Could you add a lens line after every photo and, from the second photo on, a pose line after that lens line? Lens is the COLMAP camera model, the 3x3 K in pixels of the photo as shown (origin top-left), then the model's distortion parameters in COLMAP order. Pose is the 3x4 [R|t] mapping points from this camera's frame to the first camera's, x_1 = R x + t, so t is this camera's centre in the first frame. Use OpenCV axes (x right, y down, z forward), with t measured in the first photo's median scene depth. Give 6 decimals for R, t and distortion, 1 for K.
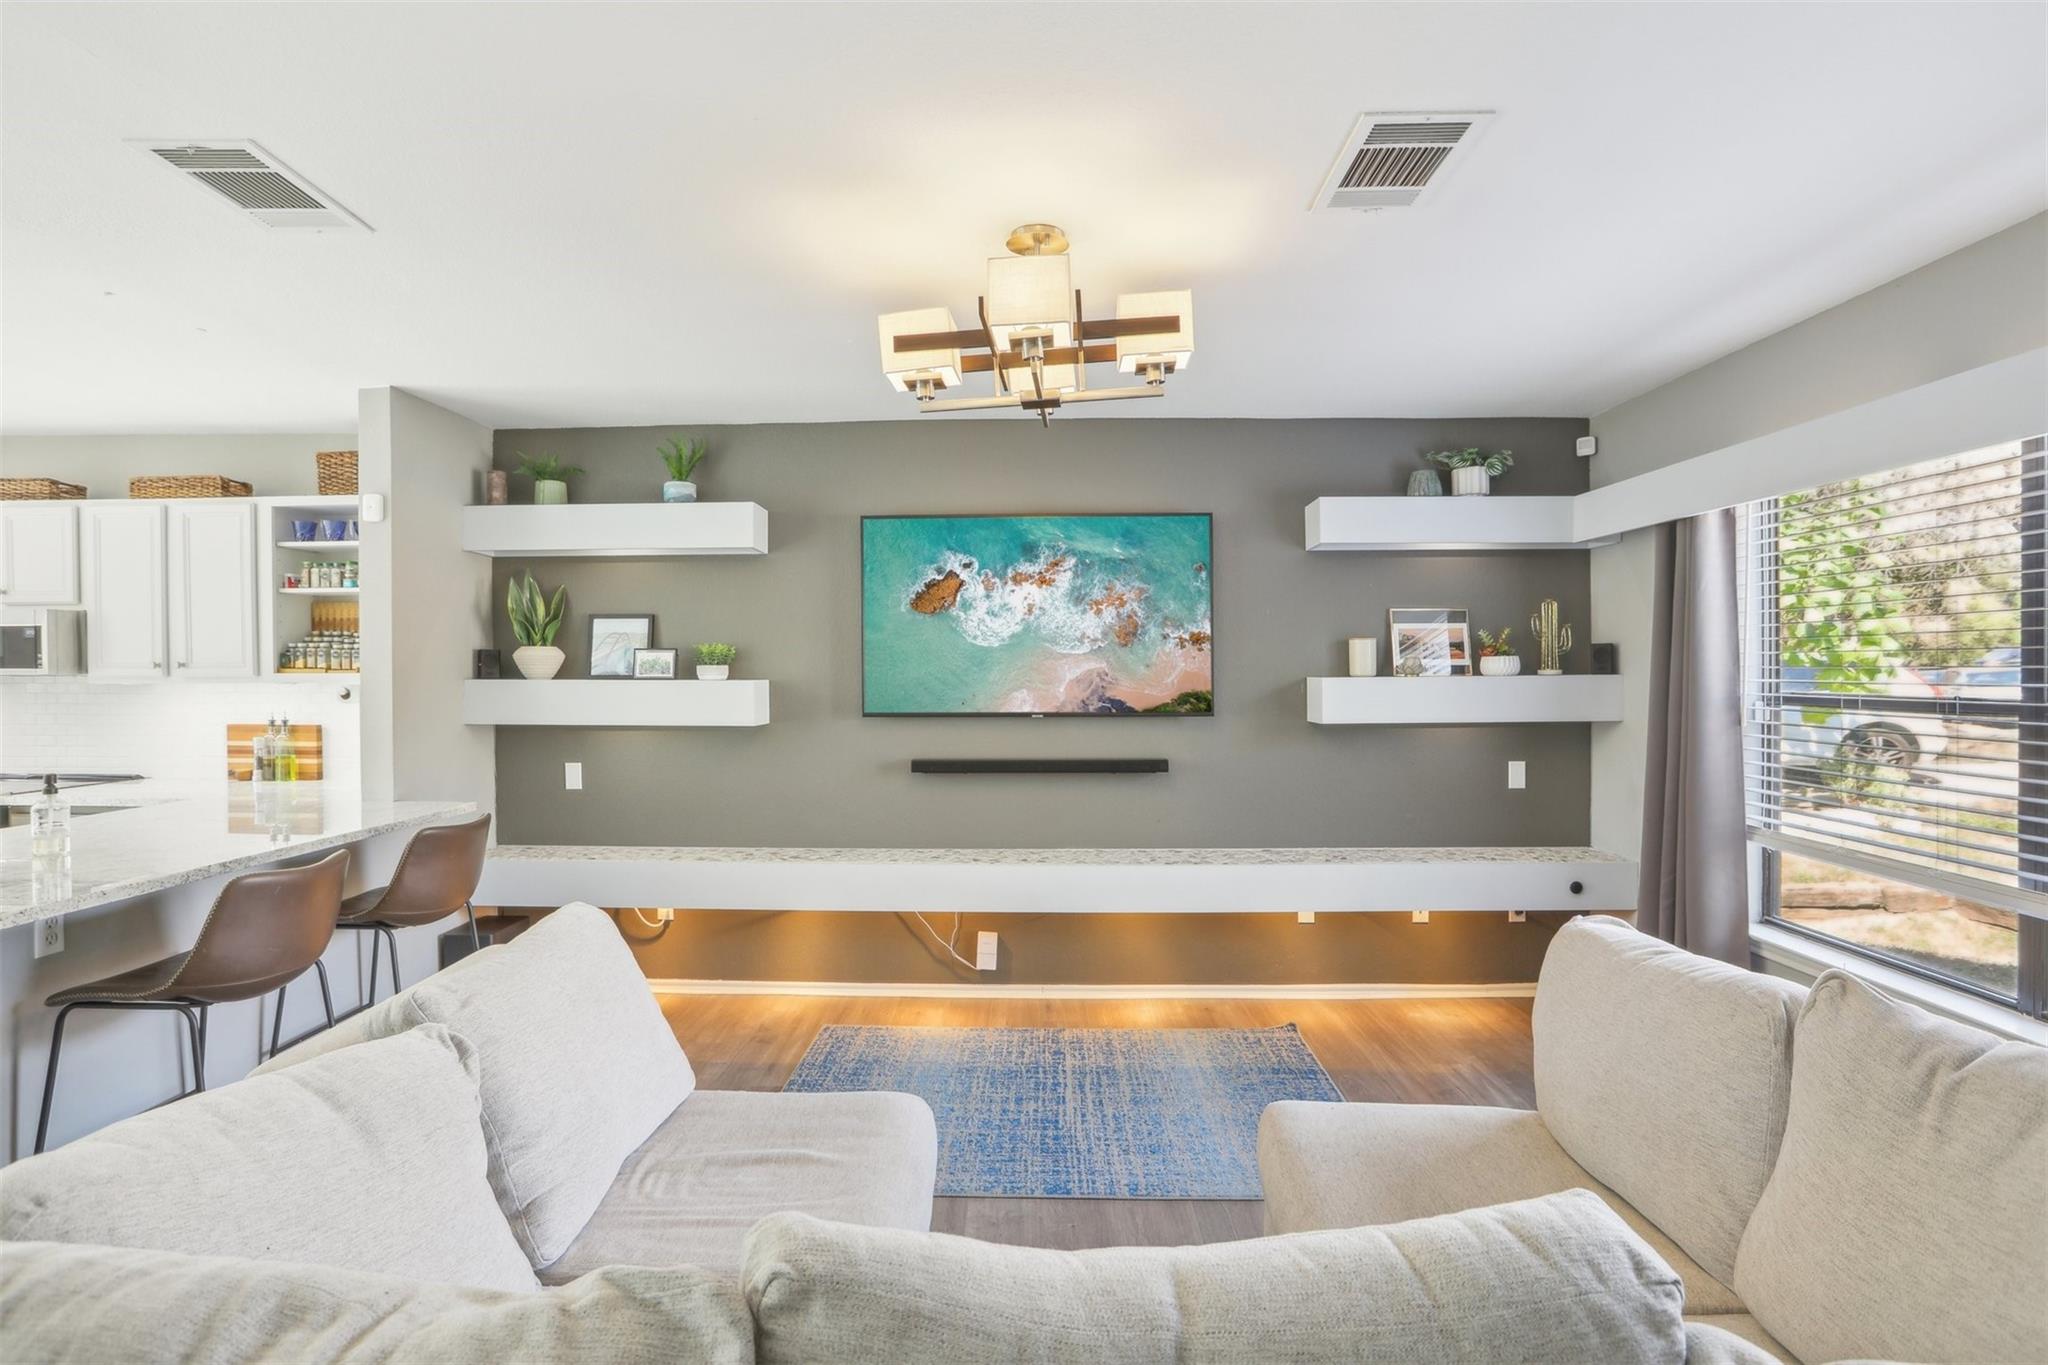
lens RADIAL K [[980.0, 0, 1024.0], [0, 980.0, 682.5], [0, 0, 1]] dist [-0.028110, 0.001128]
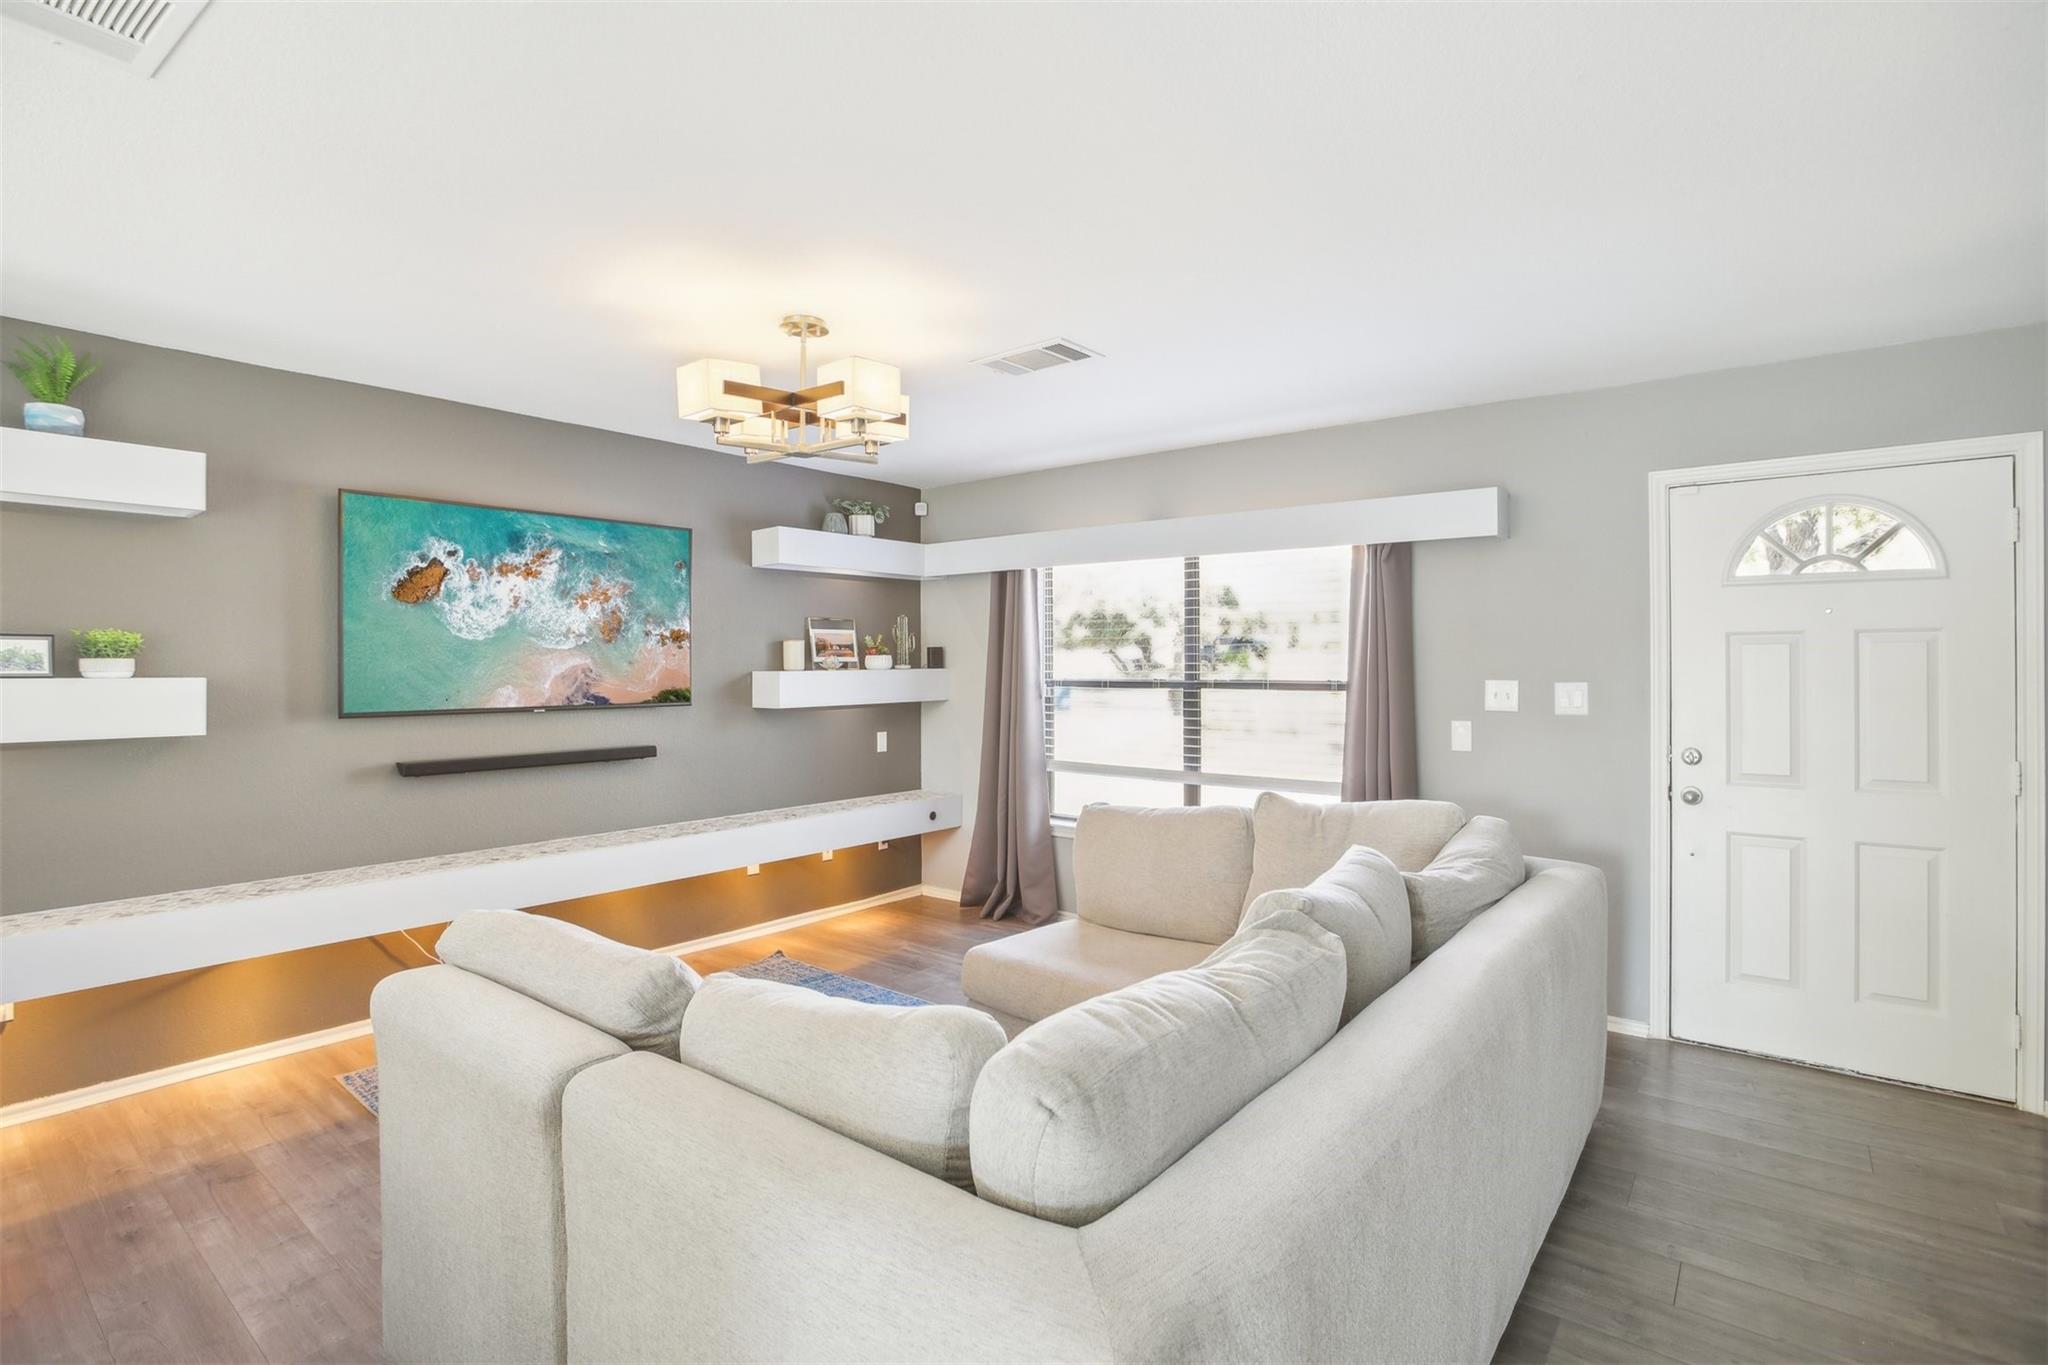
lens RADIAL K [[980.5, 0, 1023.2], [0, 980.5, 673.6], [0, 0, 1]] dist [-0.049354, 0.016405]
pose [[0.605885, -0.005702, 0.795532, -0.471501], [0.008581, 0.999963, 0.000631, 0.000067], [-0.795506, 0.006444, 0.605912, 0.003810]]
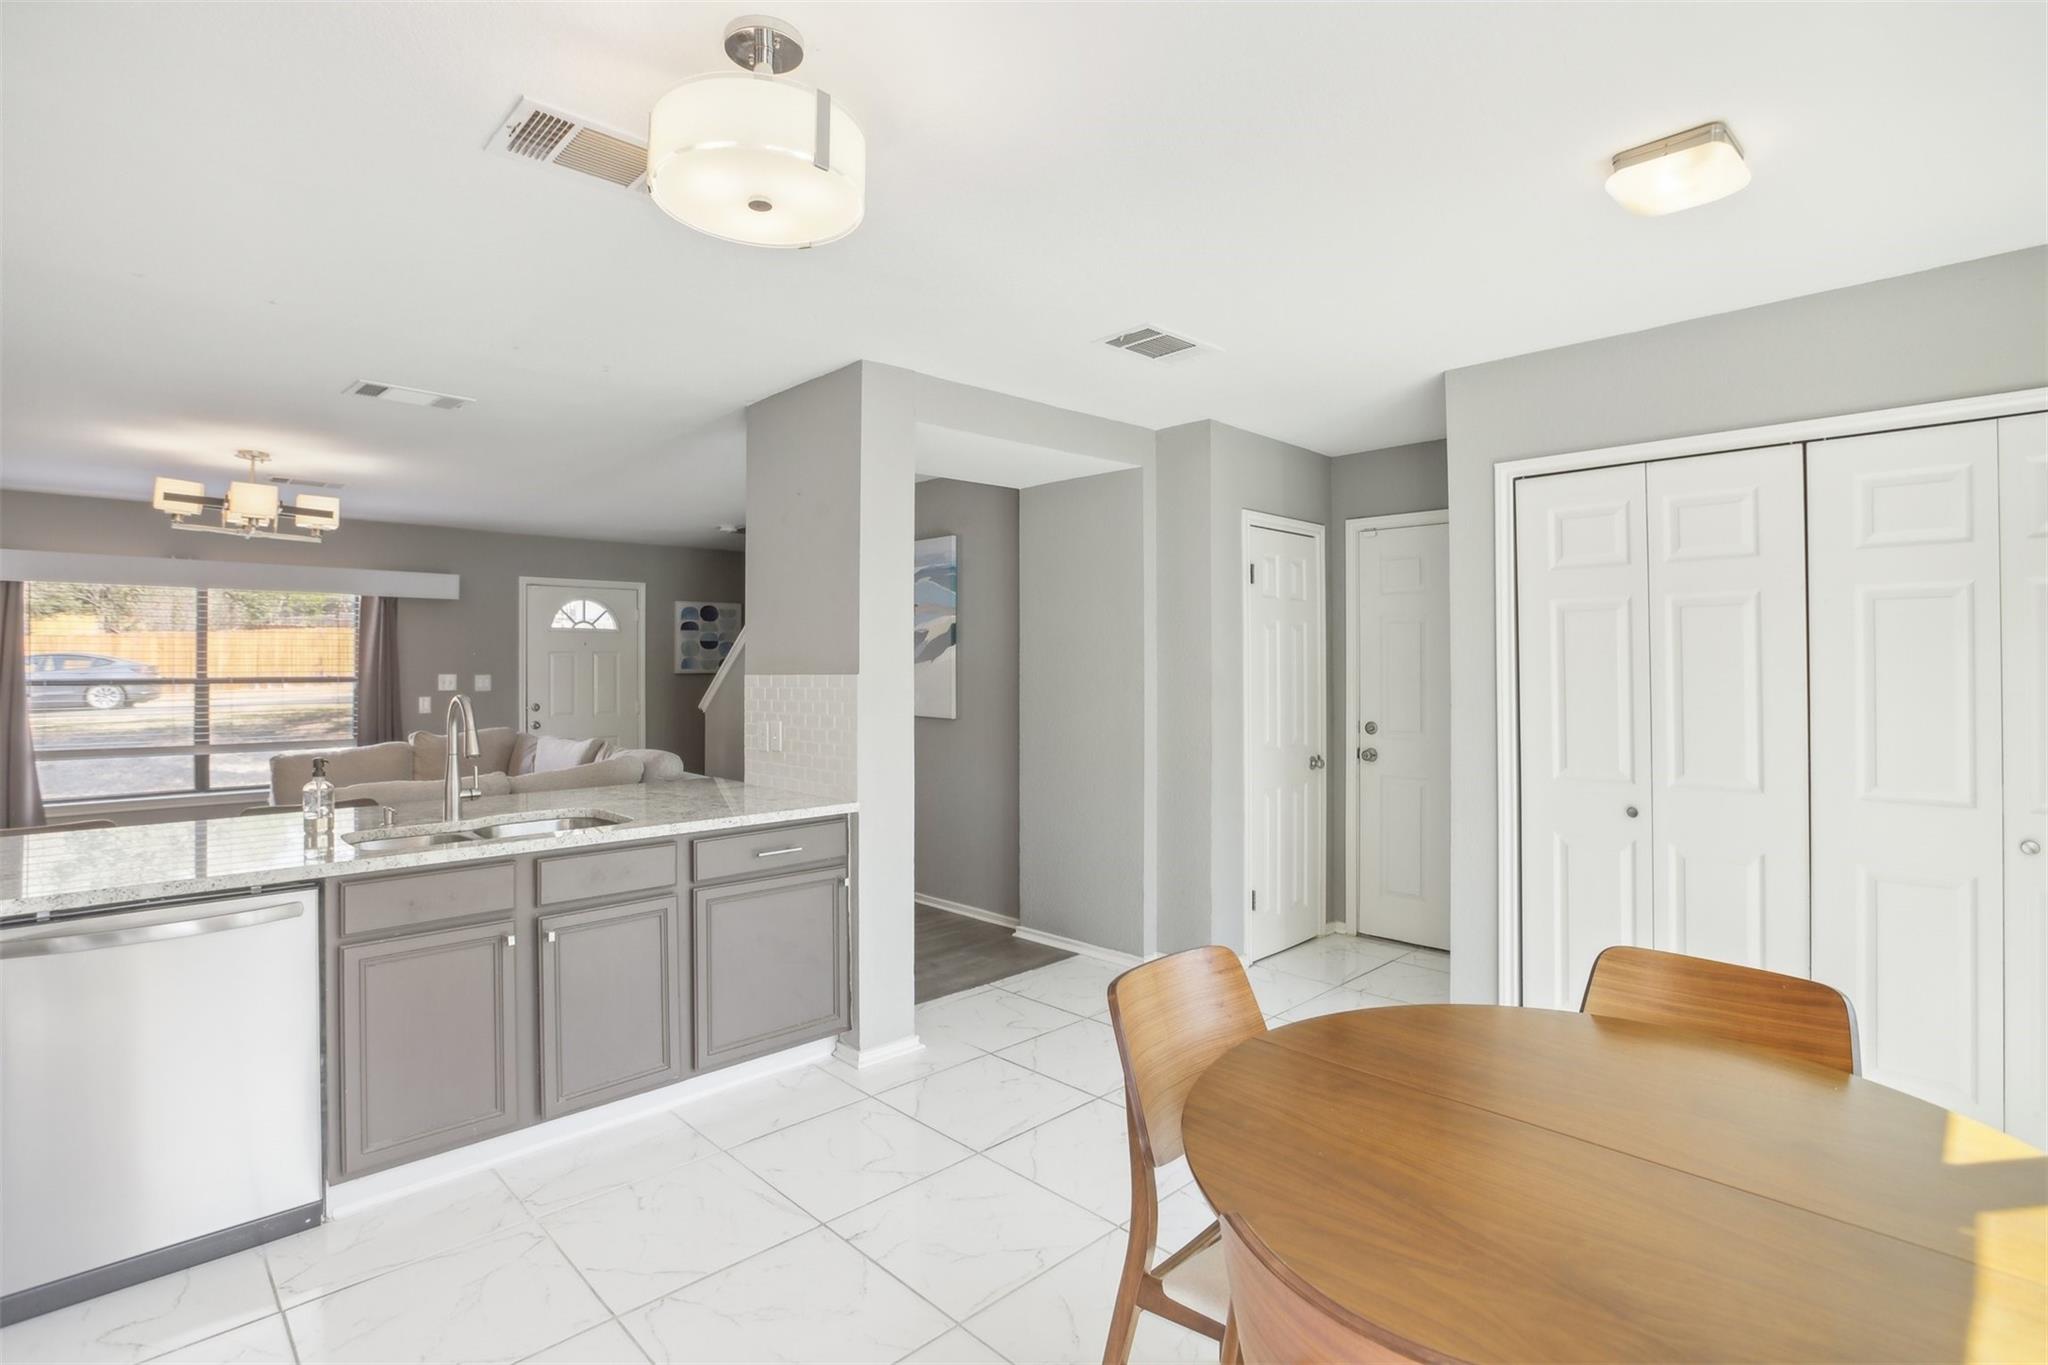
lens RADIAL K [[980.5, 0, 1023.2], [0, 980.5, 673.6], [0, 0, 1]] dist [-0.049354, 0.016405]
pose [[-0.715290, -0.002922, 0.698821, -1.453925], [0.009865, 0.999849, 0.014278, -0.005326], [-0.698758, 0.017107, -0.715154, 0.741662]]
